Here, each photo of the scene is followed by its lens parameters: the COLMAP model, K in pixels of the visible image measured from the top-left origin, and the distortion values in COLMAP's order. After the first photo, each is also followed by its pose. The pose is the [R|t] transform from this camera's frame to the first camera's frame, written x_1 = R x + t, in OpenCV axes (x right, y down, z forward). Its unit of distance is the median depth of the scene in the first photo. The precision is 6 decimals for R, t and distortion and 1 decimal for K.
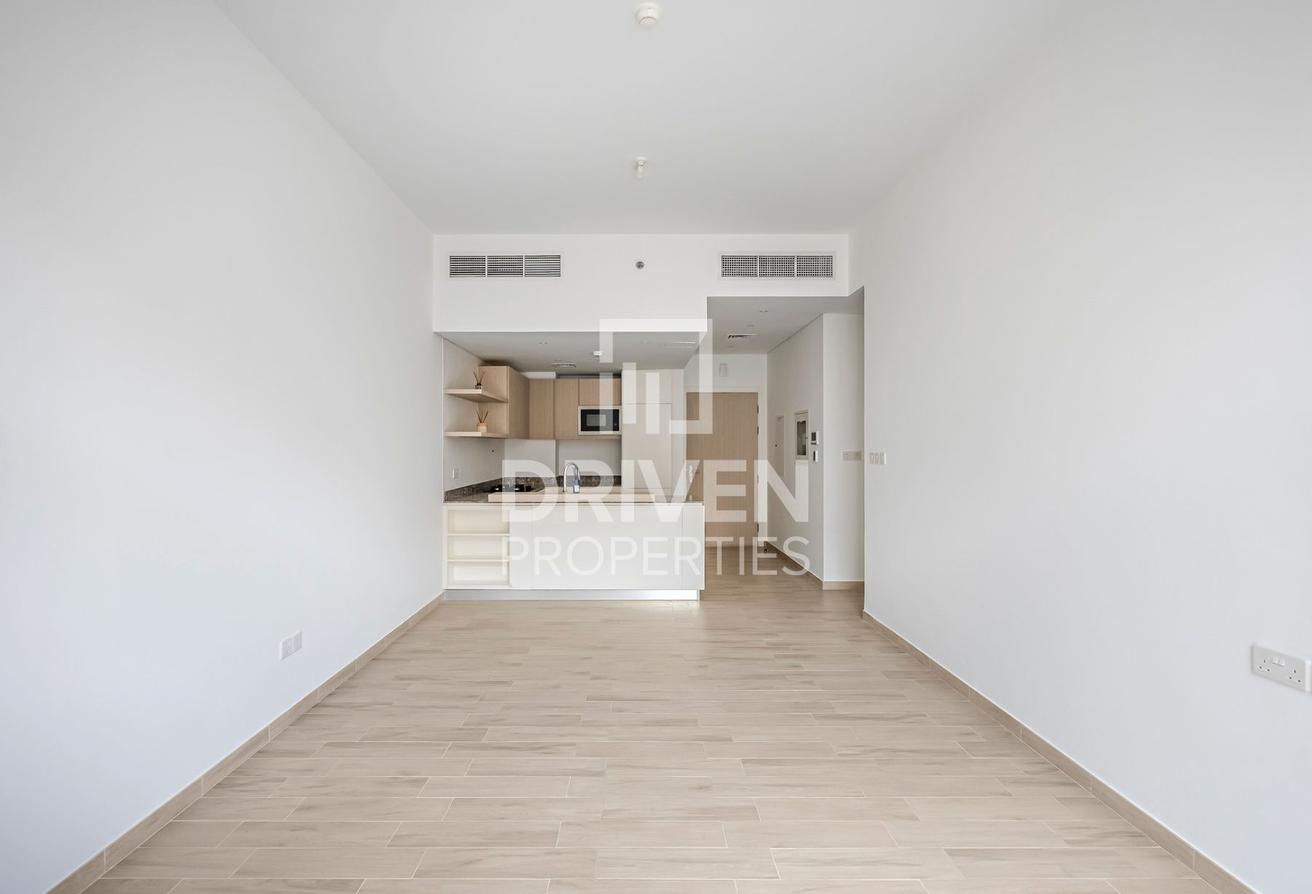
lens RADIAL K [[591.6, 0, 653.3], [0, 591.6, 446.6], [0, 0, 1]] dist [-0.004866, 0.000904]
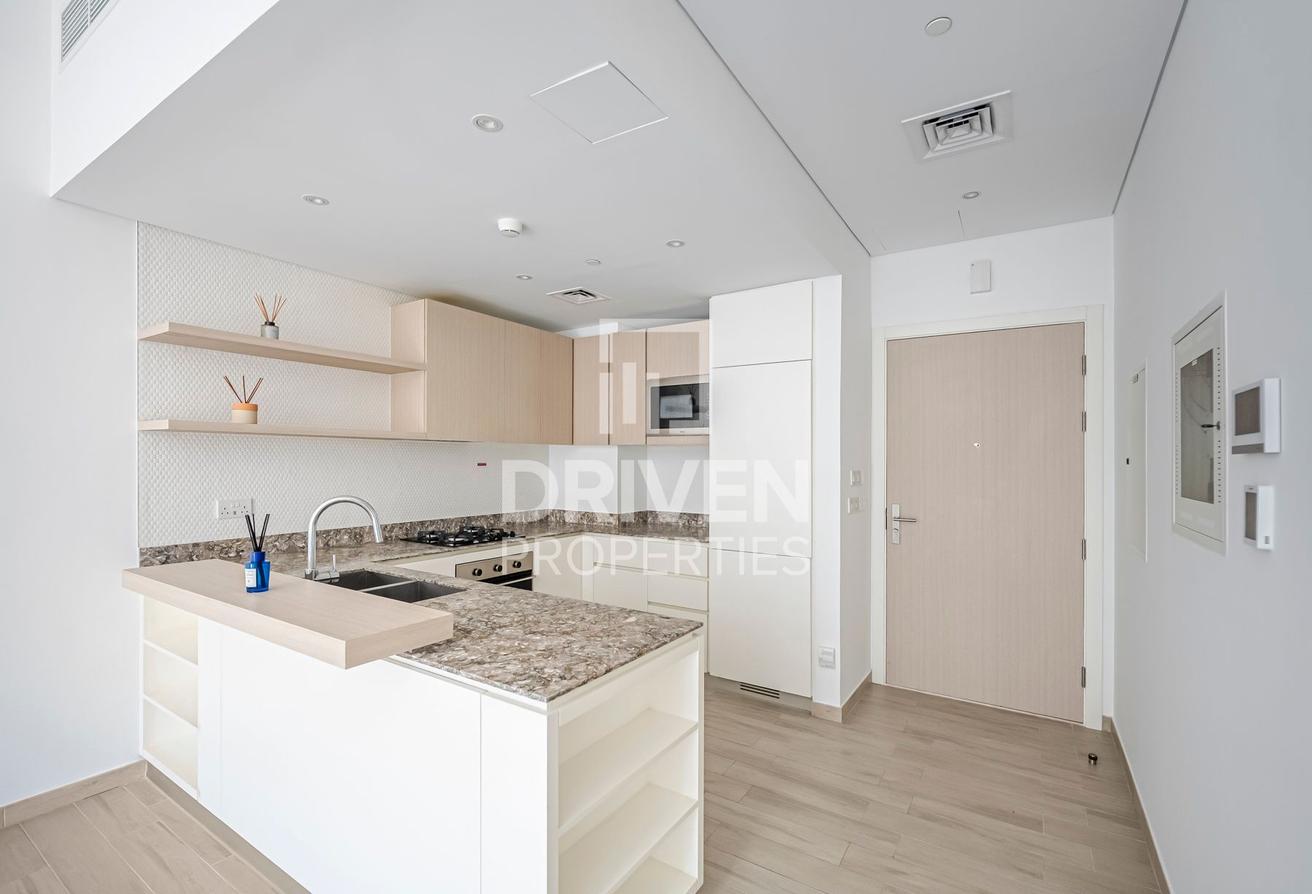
lens RADIAL K [[591.6, 0, 653.8], [0, 591.6, 450.4], [0, 0, 1]] dist [-0.004866, 0.000904]
pose [[0.833681, 0.002922, -0.552238, 0.199042], [-0.012083, 0.999843, -0.012950, -0.000009], [0.552114, 0.017469, 0.833586, 0.678369]]
